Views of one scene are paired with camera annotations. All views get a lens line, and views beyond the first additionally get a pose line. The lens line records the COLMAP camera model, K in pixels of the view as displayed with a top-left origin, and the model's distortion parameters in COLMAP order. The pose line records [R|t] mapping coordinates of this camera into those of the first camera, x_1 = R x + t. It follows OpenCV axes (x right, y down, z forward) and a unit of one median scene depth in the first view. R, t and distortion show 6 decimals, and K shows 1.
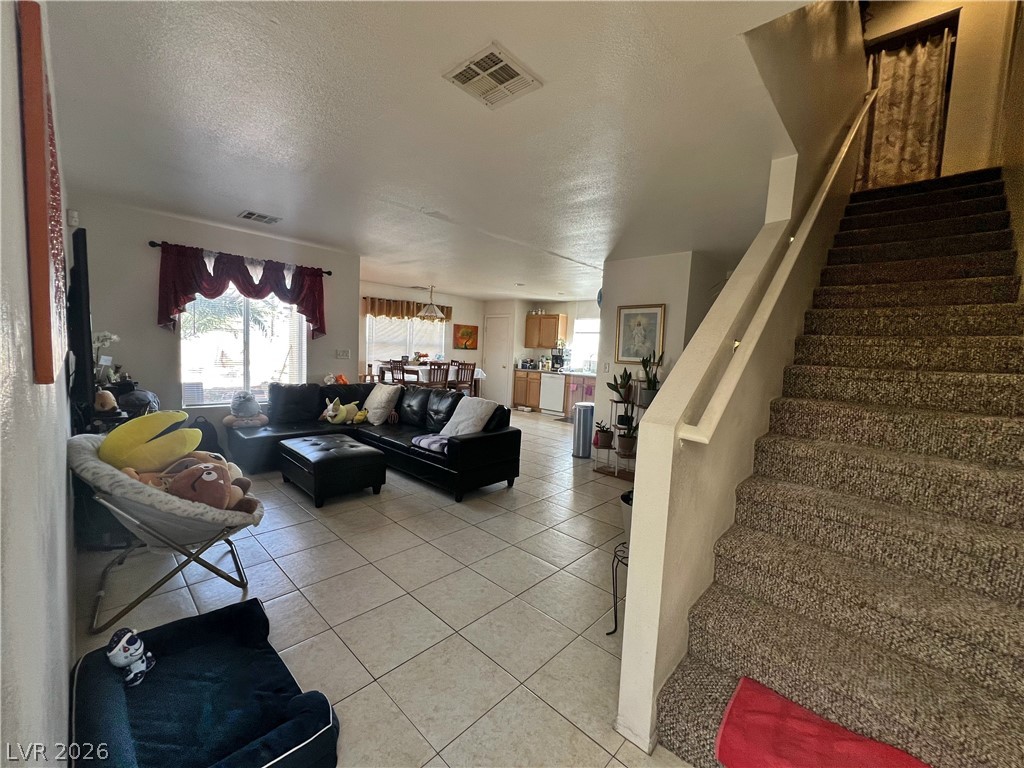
lens RADIAL K [[407.7, 0, 517.0], [0, 407.7, 386.8], [0, 0, 1]] dist [-0.000187, 0.000099]
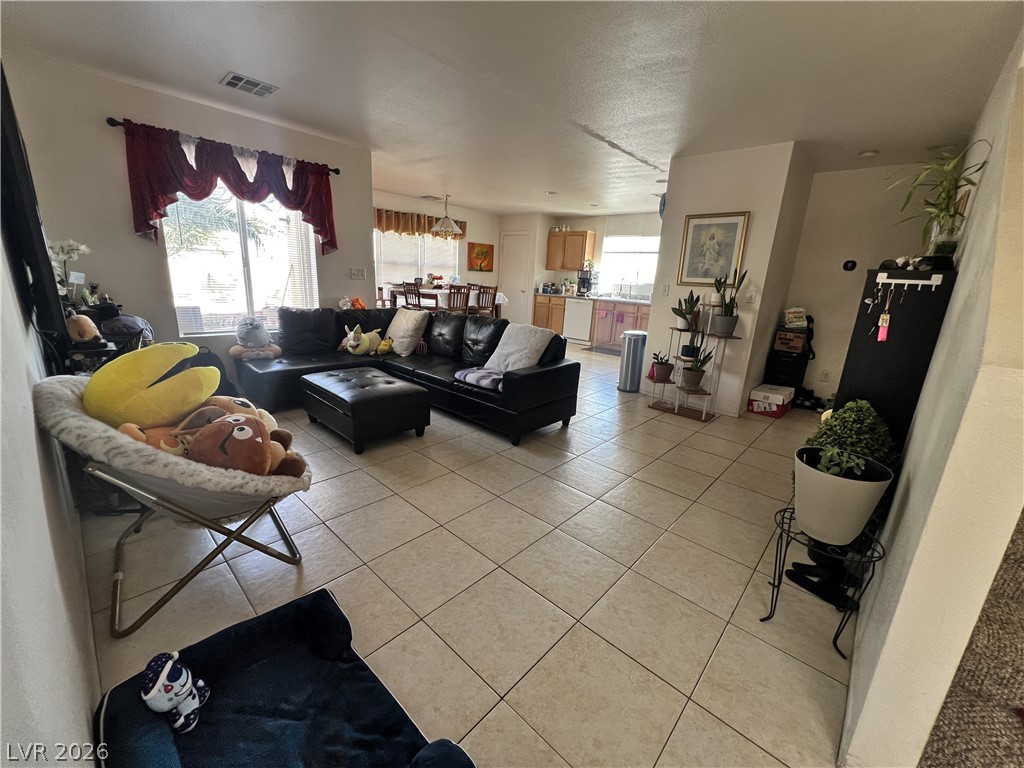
lens RADIAL K [[400.9, 0, 512.0], [0, 400.9, 384.0], [0, 0, 1]] dist [-0.000557, -0.000093]
pose [[0.999893, -0.000695, 0.014619, -0.142561], [-0.001825, 0.985160, 0.171630, 0.004232], [-0.014522, -0.171638, 0.985053, 0.152058]]
